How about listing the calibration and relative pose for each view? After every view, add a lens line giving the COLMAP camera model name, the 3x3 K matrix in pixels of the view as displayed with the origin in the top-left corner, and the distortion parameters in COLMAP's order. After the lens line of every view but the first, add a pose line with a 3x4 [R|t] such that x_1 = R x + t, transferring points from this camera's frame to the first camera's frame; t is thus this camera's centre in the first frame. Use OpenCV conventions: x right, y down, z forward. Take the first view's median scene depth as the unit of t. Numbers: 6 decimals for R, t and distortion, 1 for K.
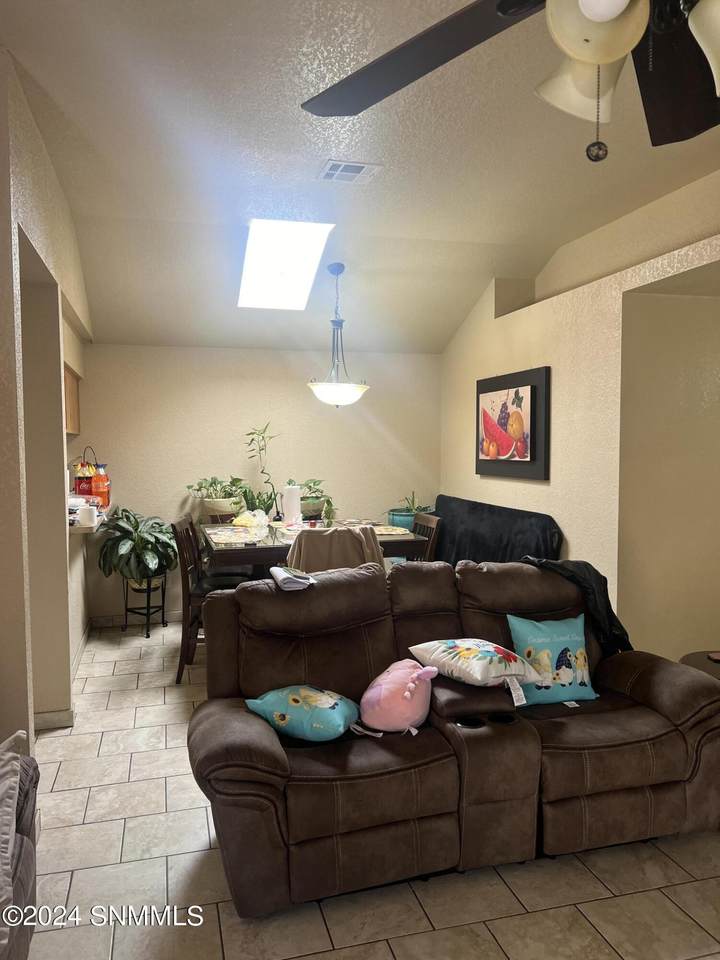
lens RADIAL K [[709.0, 0, 356.9], [0, 709.0, 489.6], [0, 0, 1]] dist [0.006256, 0.002397]
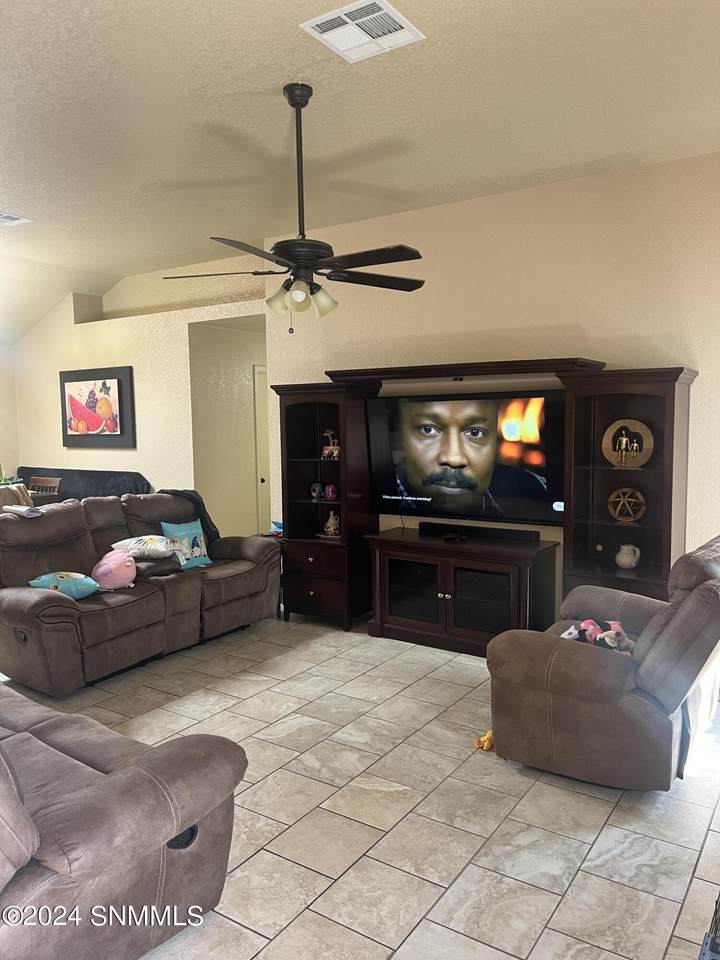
lens RADIAL K [[709.0, 0, 356.9], [0, 709.0, 489.6], [0, 0, 1]] dist [0.006256, 0.002397]
pose [[0.755109, -0.069041, 0.651954, -0.367277], [0.051728, 0.997614, 0.045733, 0.032654], [-0.653556, -0.000809, 0.756878, -0.400603]]
